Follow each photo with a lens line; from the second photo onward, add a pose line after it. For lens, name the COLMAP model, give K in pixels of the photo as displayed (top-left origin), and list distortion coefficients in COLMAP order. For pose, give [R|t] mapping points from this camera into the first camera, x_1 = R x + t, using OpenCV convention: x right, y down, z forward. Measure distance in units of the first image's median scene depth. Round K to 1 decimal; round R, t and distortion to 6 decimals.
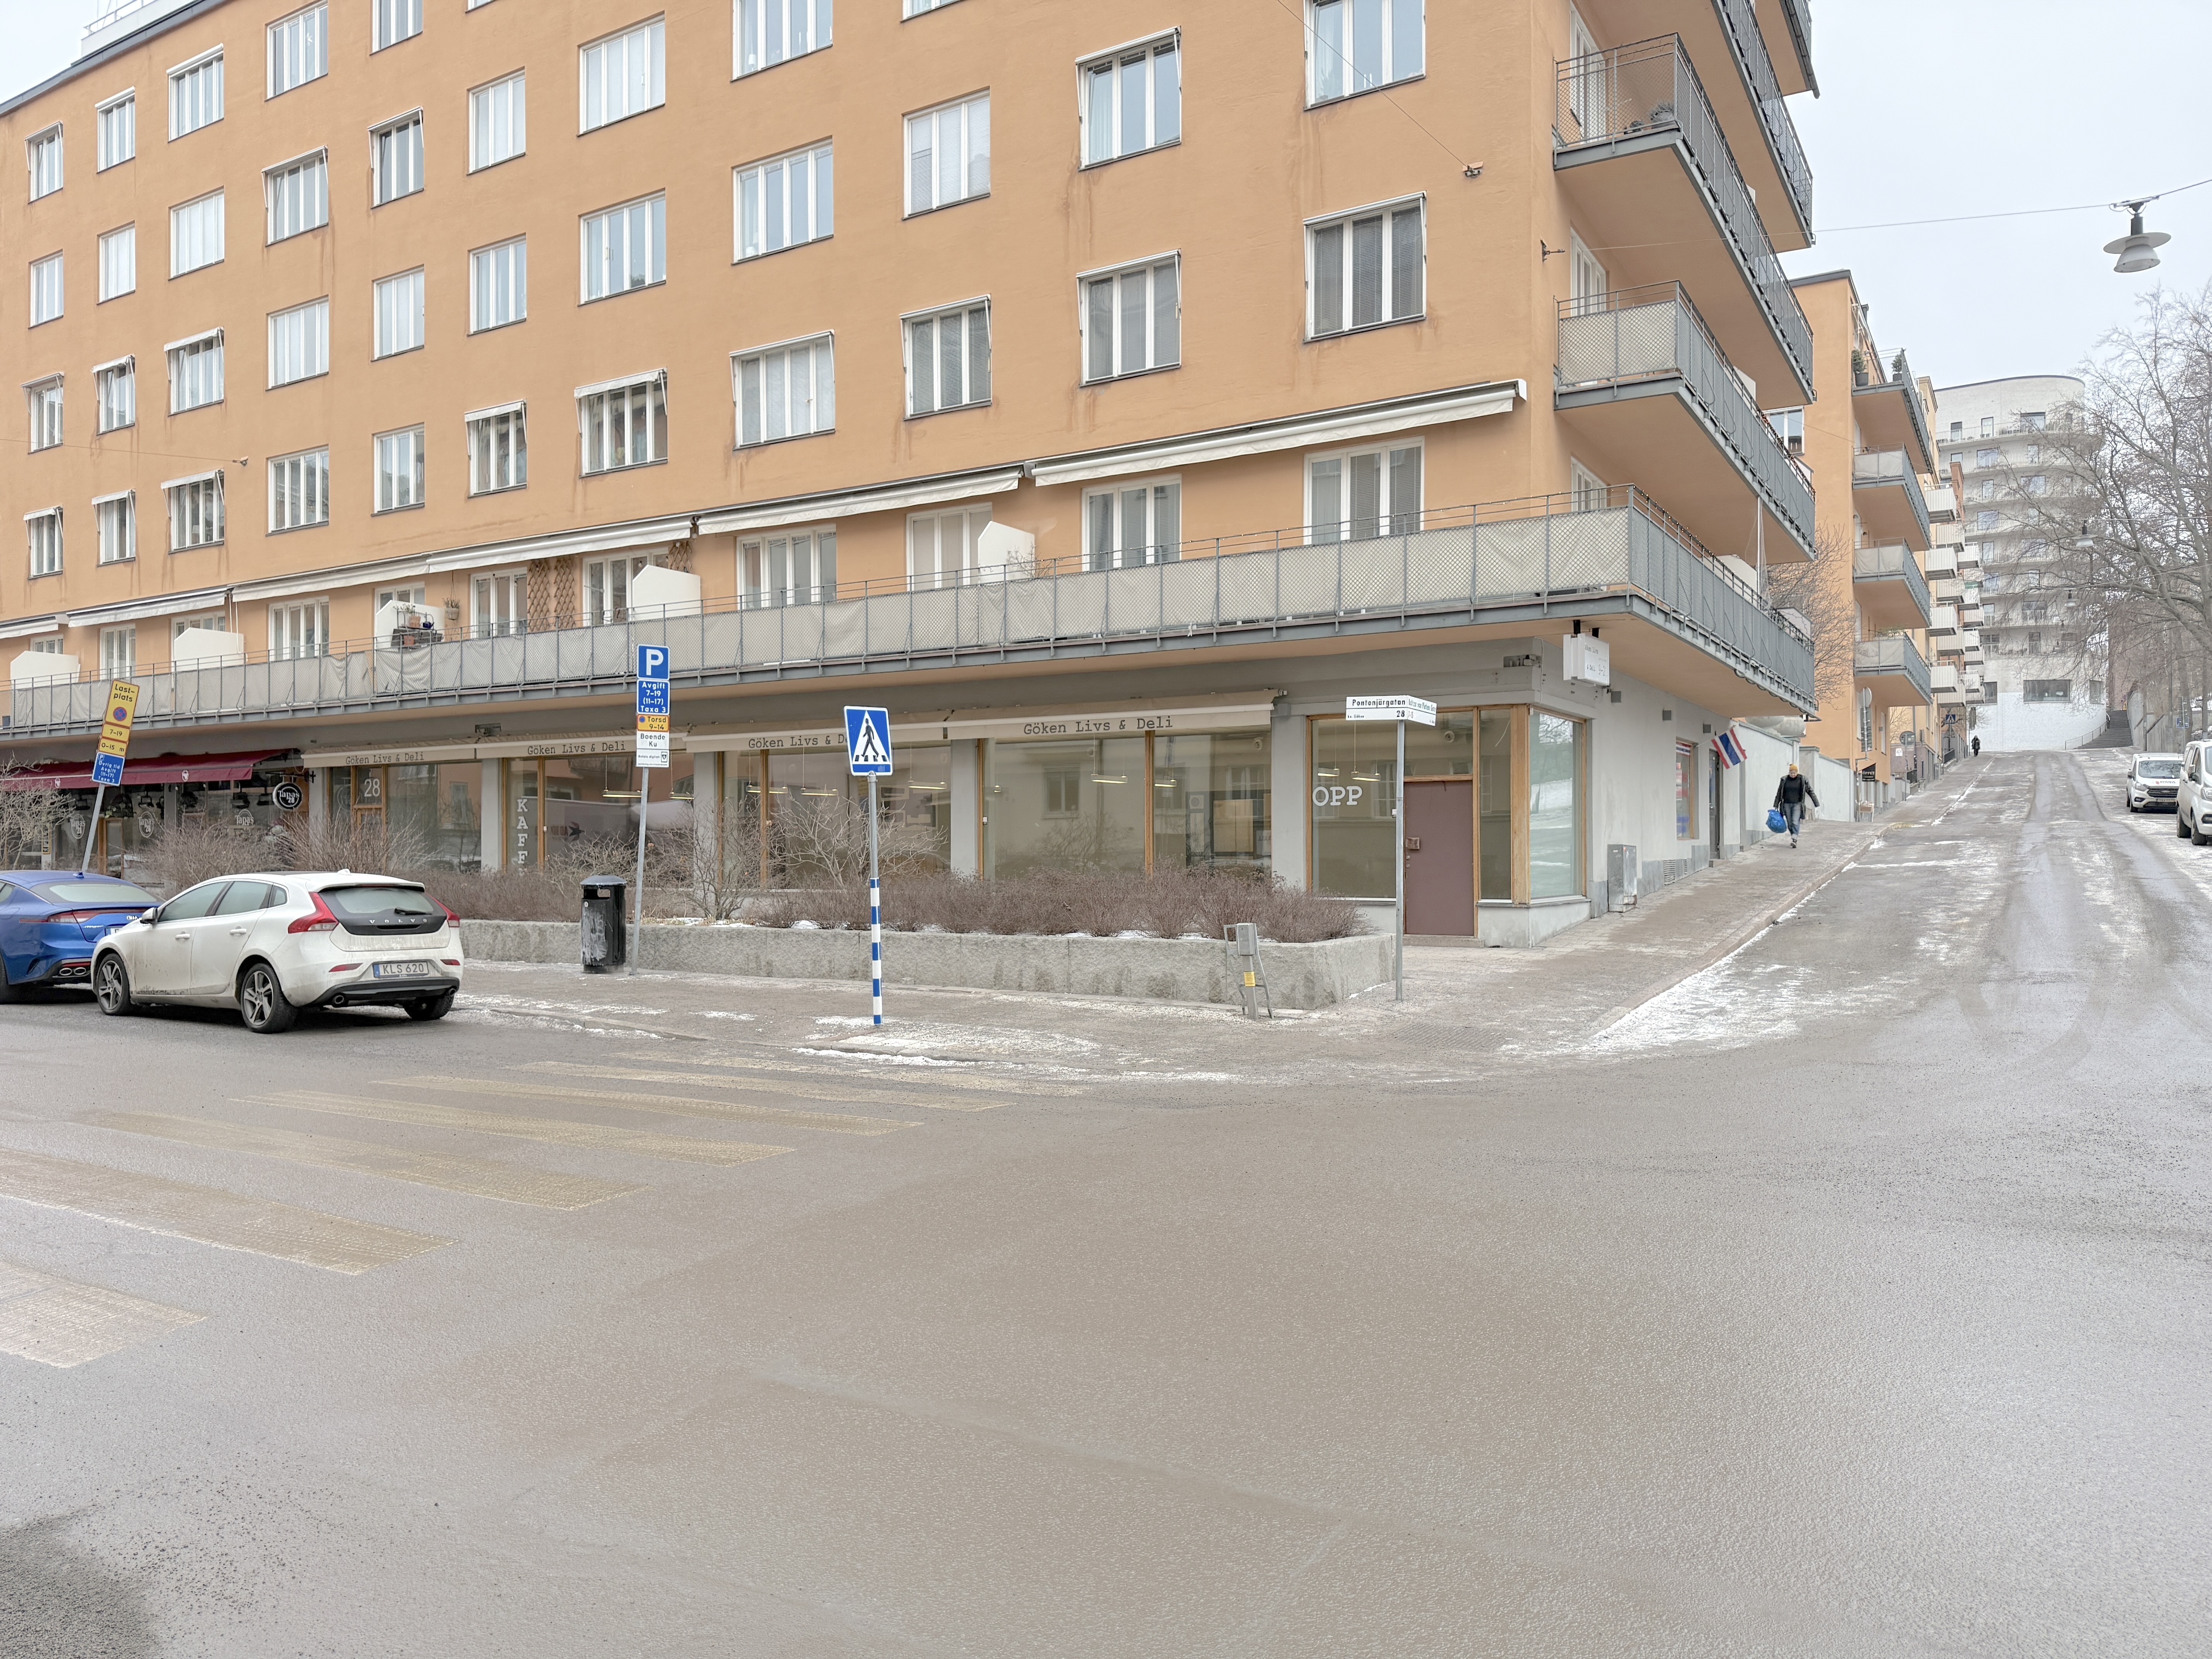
lens RADIAL K [[1572.1, 0, 992.6], [0, 1572.1, 834.6], [0, 0, 1]] dist [0.096724, -0.161494]
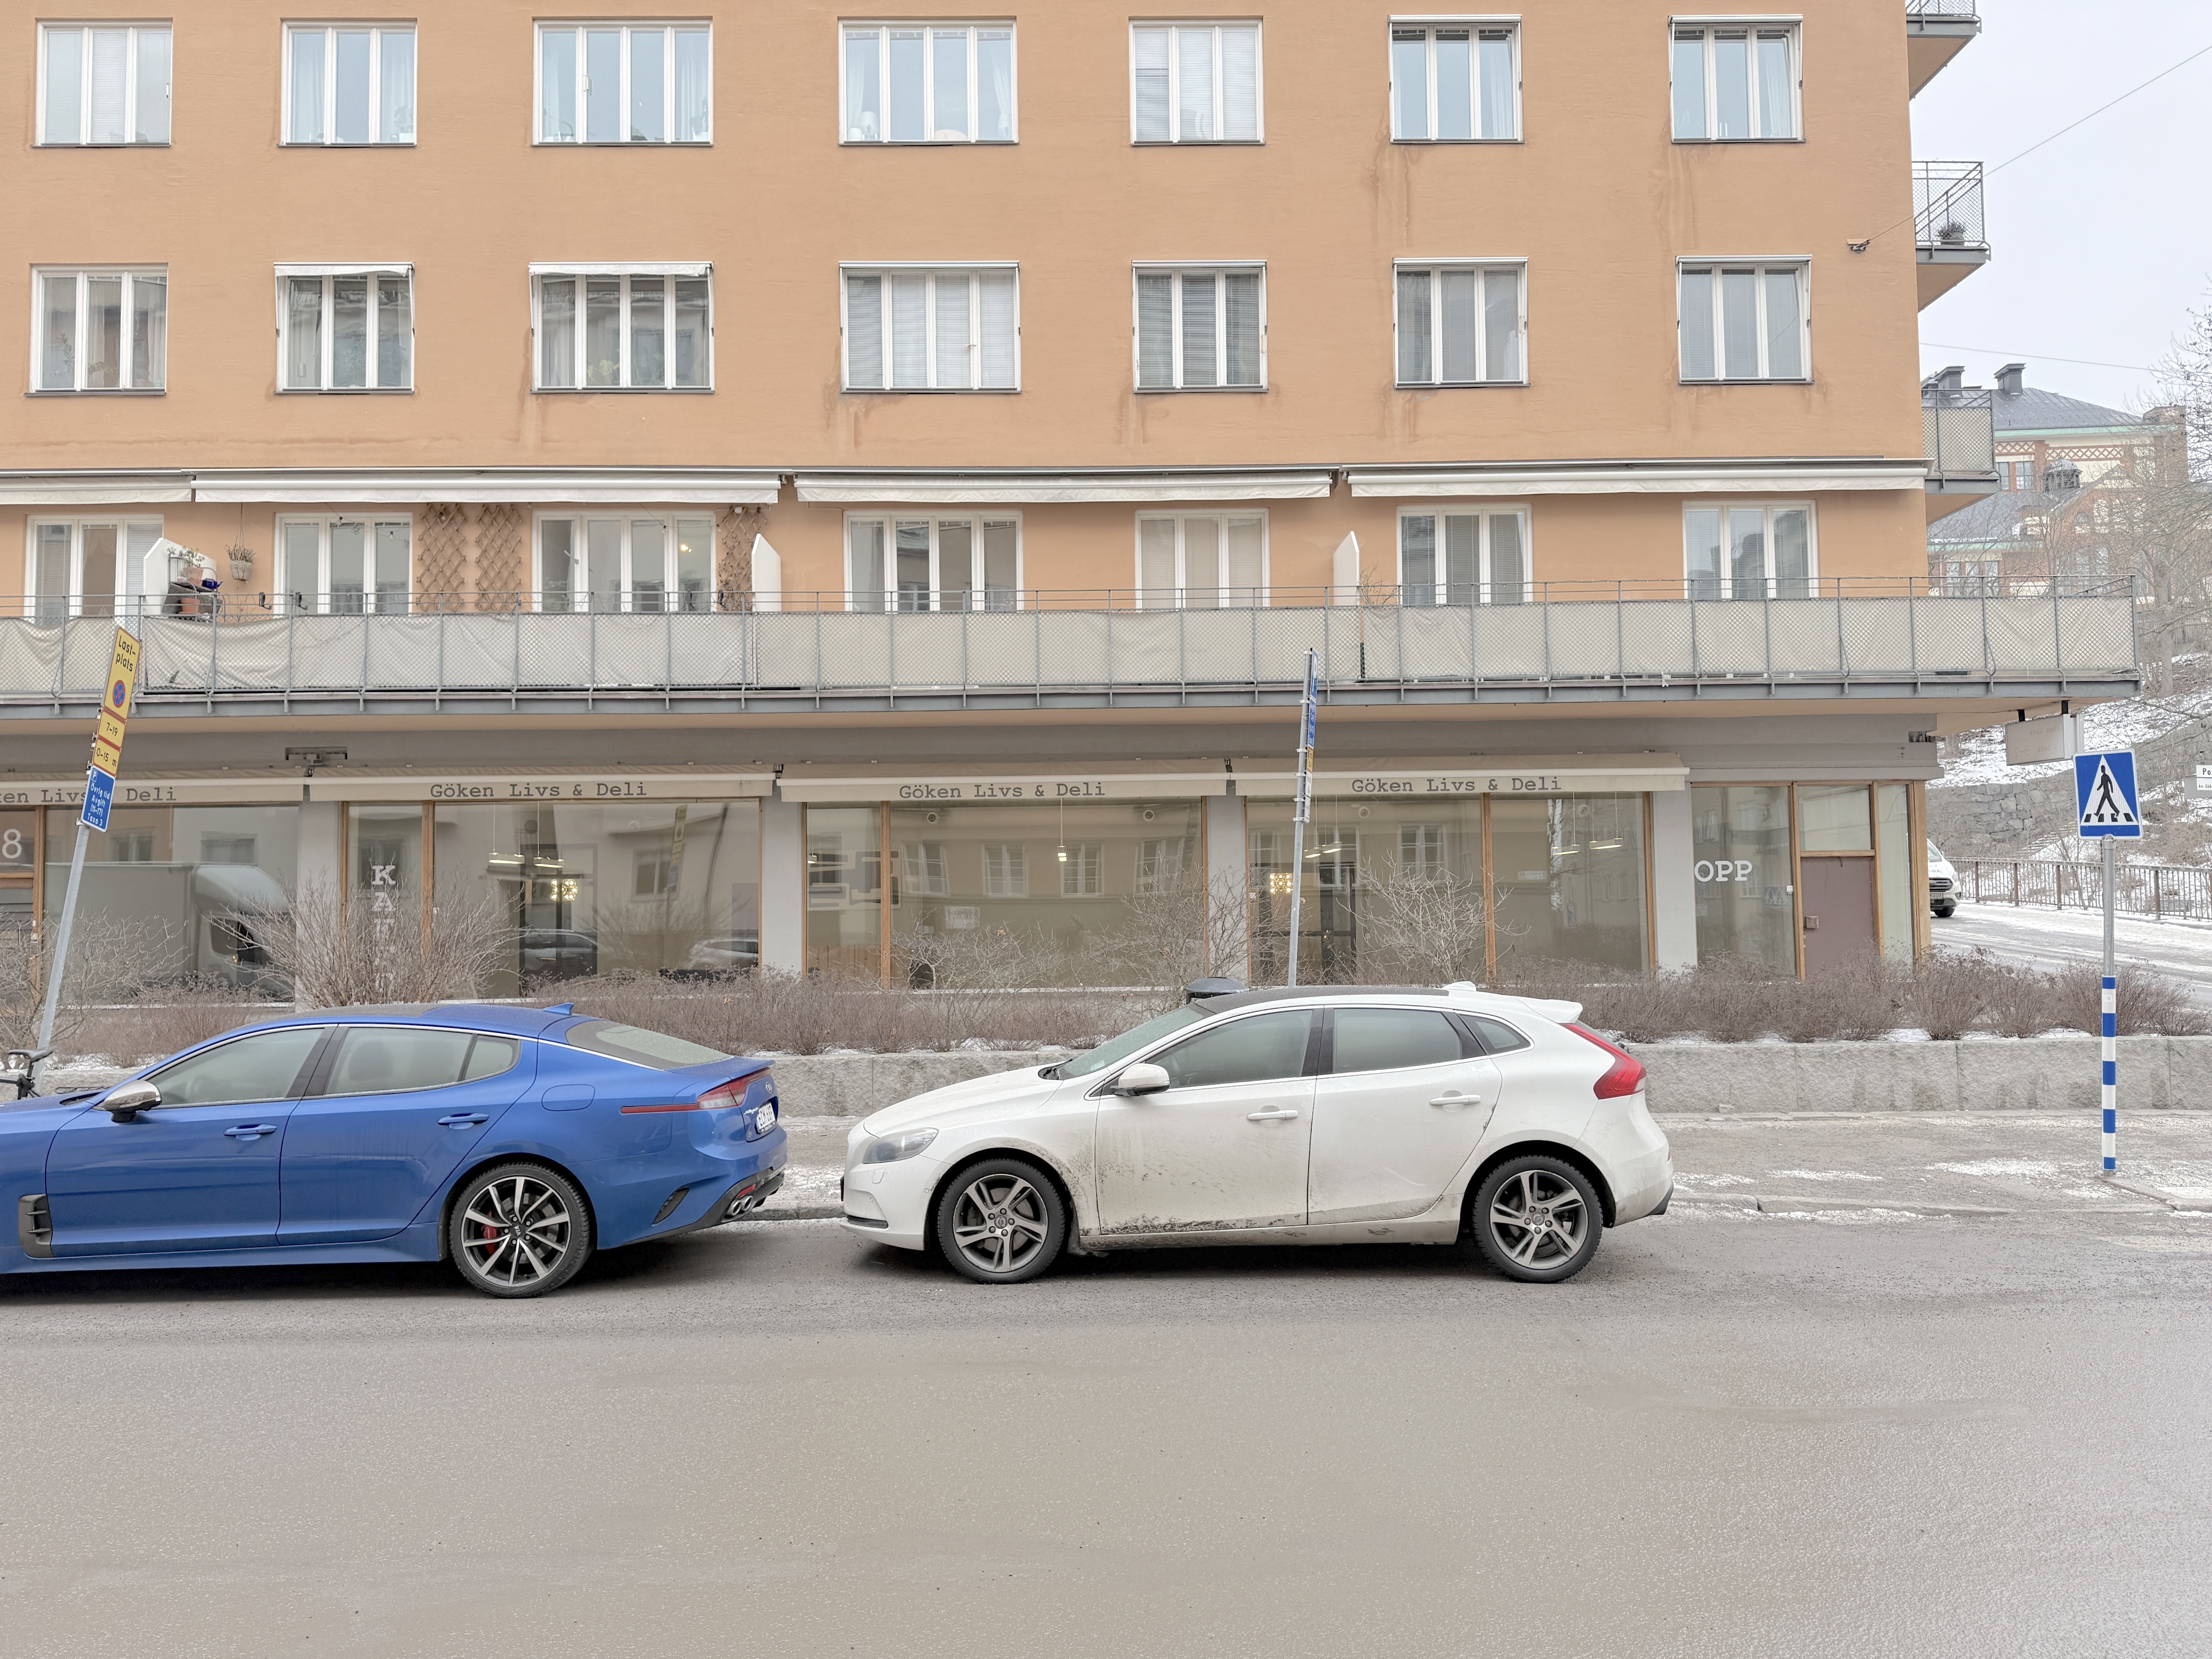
lens RADIAL K [[1572.1, 0, 992.6], [0, 1572.1, 834.6], [0, 0, 1]] dist [0.096724, -0.161494]
pose [[0.830917, 0.021063, 0.555998, -0.557037], [0.004708, 0.998981, -0.044881, -0.005092], [-0.556377, 0.039909, 0.829971, 0.391440]]
